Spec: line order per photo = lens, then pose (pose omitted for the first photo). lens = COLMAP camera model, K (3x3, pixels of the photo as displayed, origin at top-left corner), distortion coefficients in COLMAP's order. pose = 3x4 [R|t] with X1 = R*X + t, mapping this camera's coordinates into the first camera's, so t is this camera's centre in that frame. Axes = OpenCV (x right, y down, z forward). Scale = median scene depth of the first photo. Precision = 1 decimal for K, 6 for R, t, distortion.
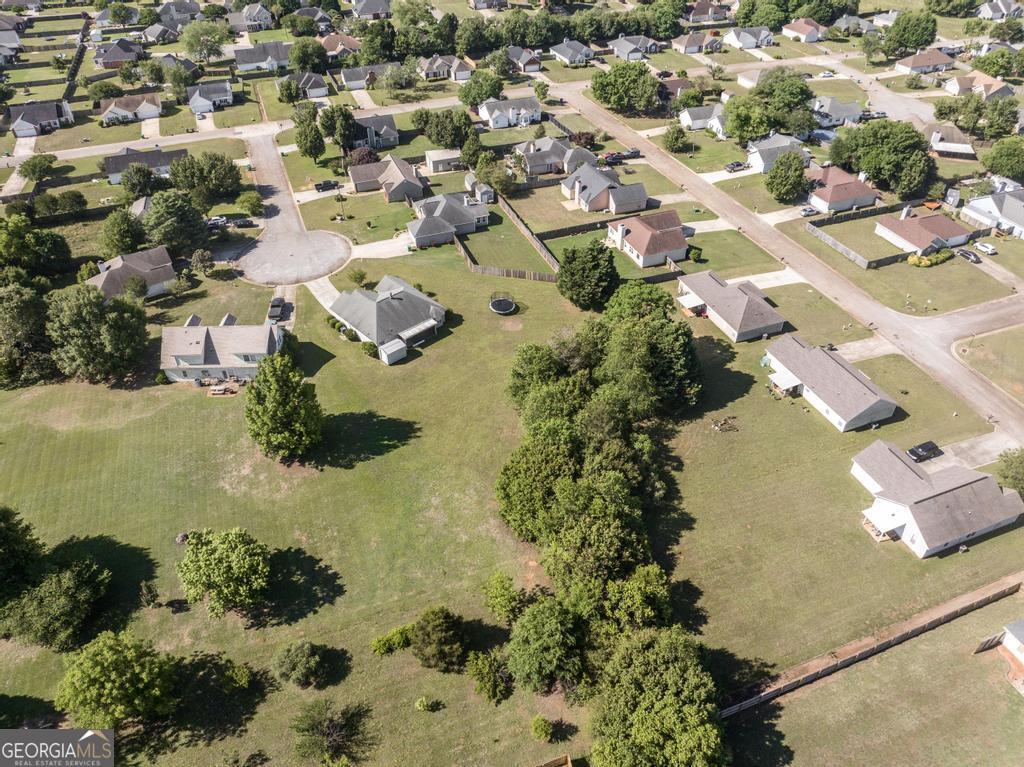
lens RADIAL K [[716.9, 0, 512.0], [0, 716.9, 383.5], [0, 0, 1]] dist [-0.039758, 0.000786]
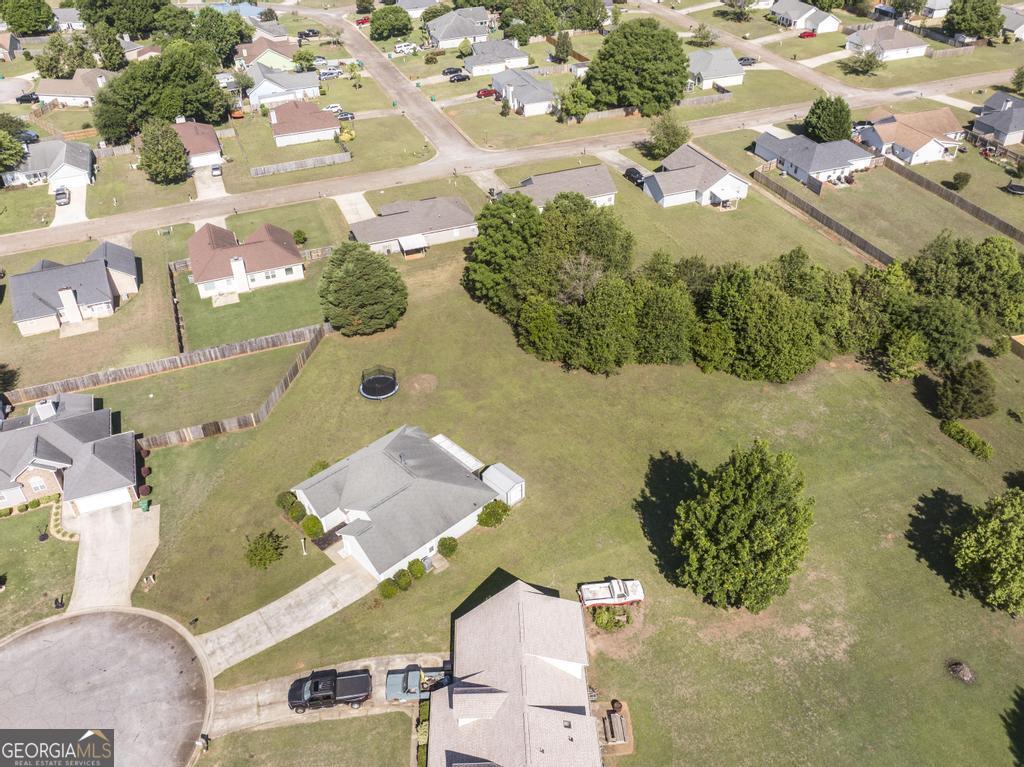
lens RADIAL K [[829.1, 0, 512.0], [0, 829.1, 383.5], [0, 0, 1]] dist [-0.045741, 0.000303]
pose [[-0.008357, -0.598930, 0.800758, -0.631971], [0.644867, 0.608793, 0.462079, -0.389295], [-0.764249, 0.520244, 0.381143, 0.626387]]
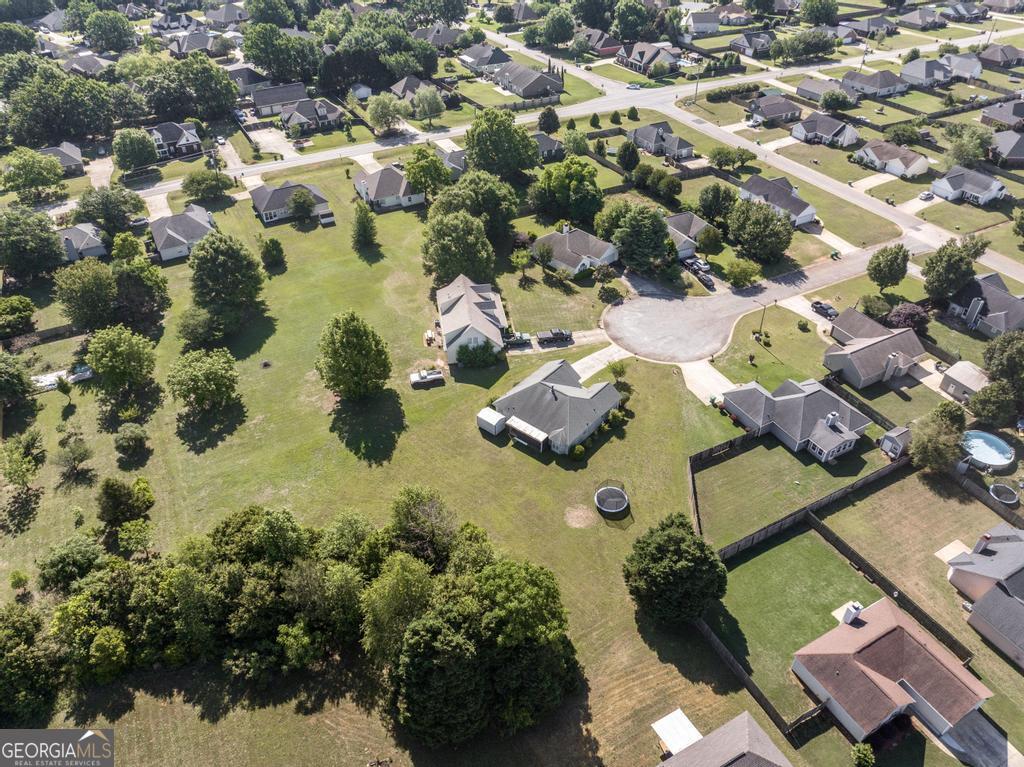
lens RADIAL K [[716.9, 0, 512.0], [0, 716.9, 383.5], [0, 0, 1]] dist [-0.039758, 0.000786]
pose [[0.125848, 0.613285, -0.779772, 0.503610], [-0.622922, 0.660598, 0.419022, -0.453833], [0.772095, 0.433003, 0.465164, 0.516350]]
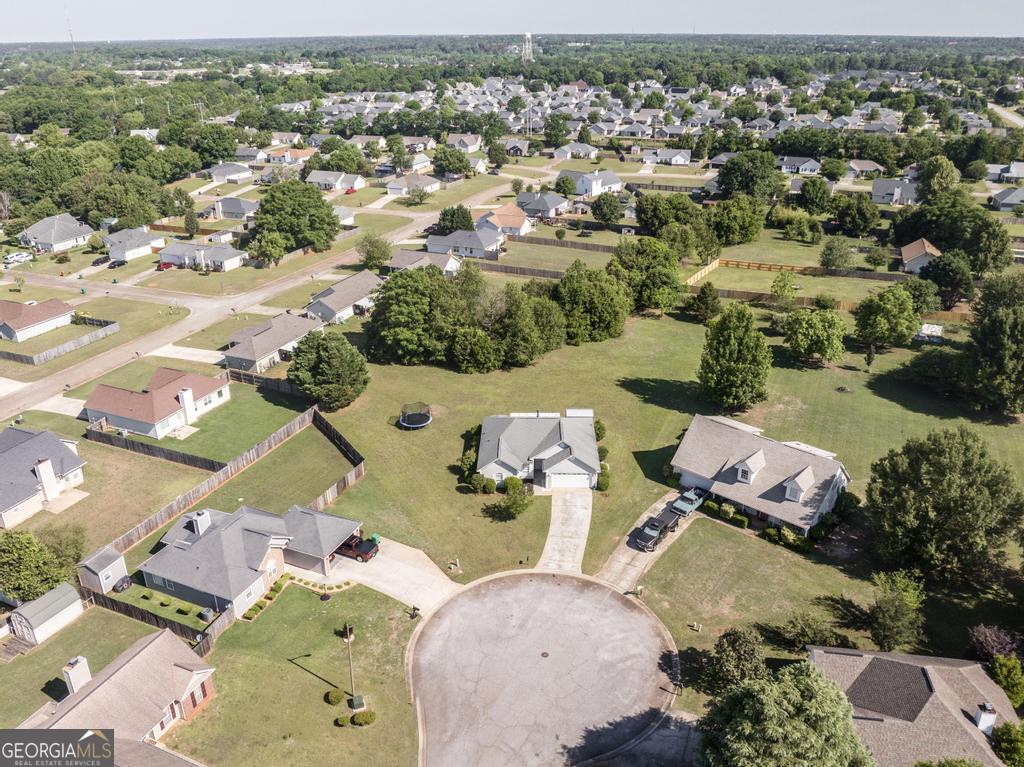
lens RADIAL K [[786.7, 0, 512.0], [0, 786.7, 383.5], [0, 0, 1]] dist [-0.037680, -0.003015]
pose [[-0.717656, -0.276212, 0.639278, -0.642506], [0.447987, 0.519715, 0.727464, -0.723243], [-0.533177, 0.808457, -0.249237, 1.145612]]
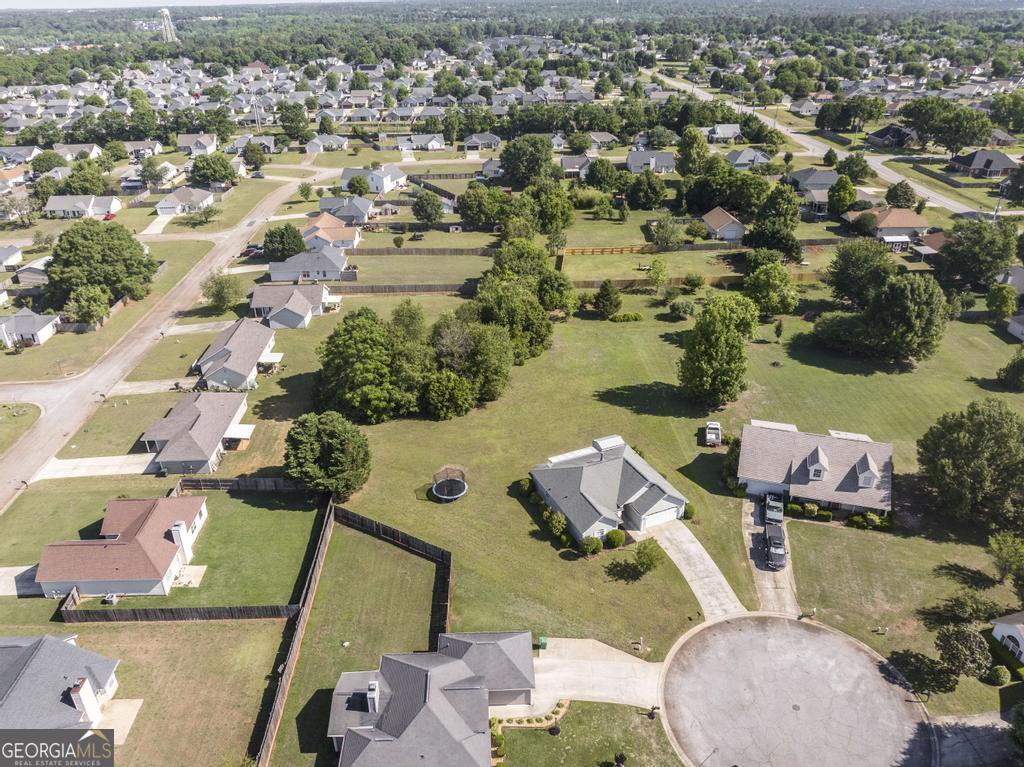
lens RADIAL K [[753.6, 0, 512.0], [0, 753.6, 383.5], [0, 0, 1]] dist [-0.039062, -0.002521]
pose [[-0.946017, -0.136843, 0.293811, -0.286748], [0.215159, 0.412810, 0.885039, -0.825529], [-0.242400, 0.900479, -0.361082, 1.183276]]
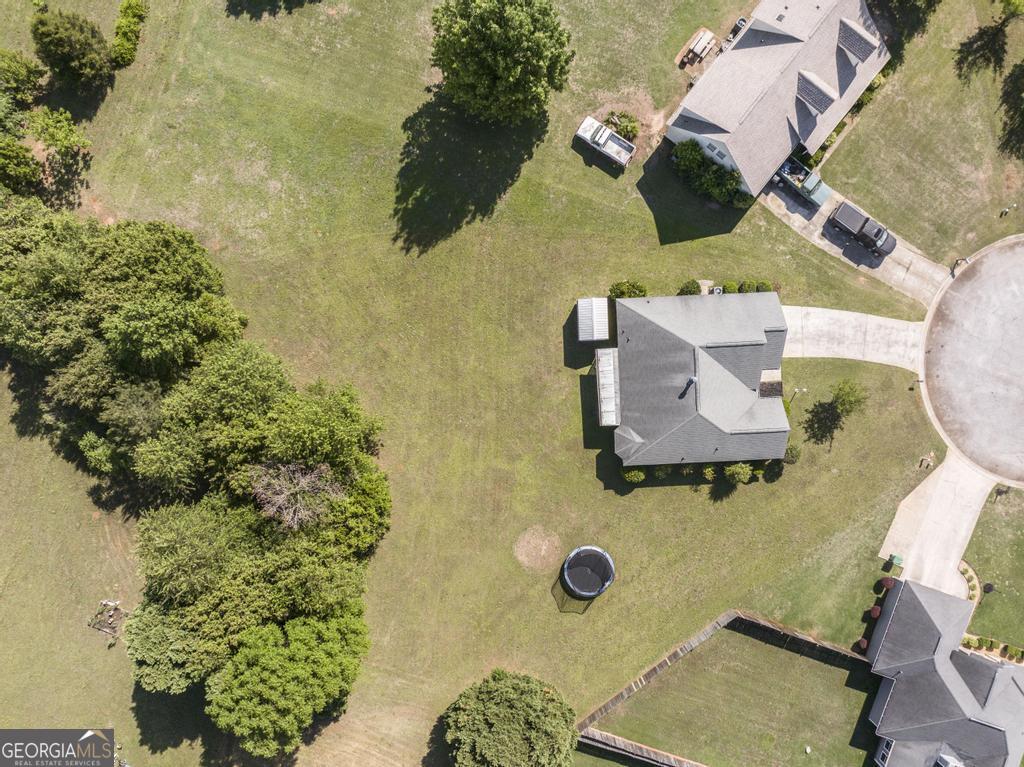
lens RADIAL K [[743.6, 0, 512.0], [0, 743.6, 383.5], [0, 0, 1]] dist [-0.101795, 0.093600]
pose [[-0.646598, 0.762783, 0.008593, -0.086355], [-0.482162, -0.417398, 0.770259, -0.438670], [0.591127, 0.493905, 0.637673, 0.576196]]
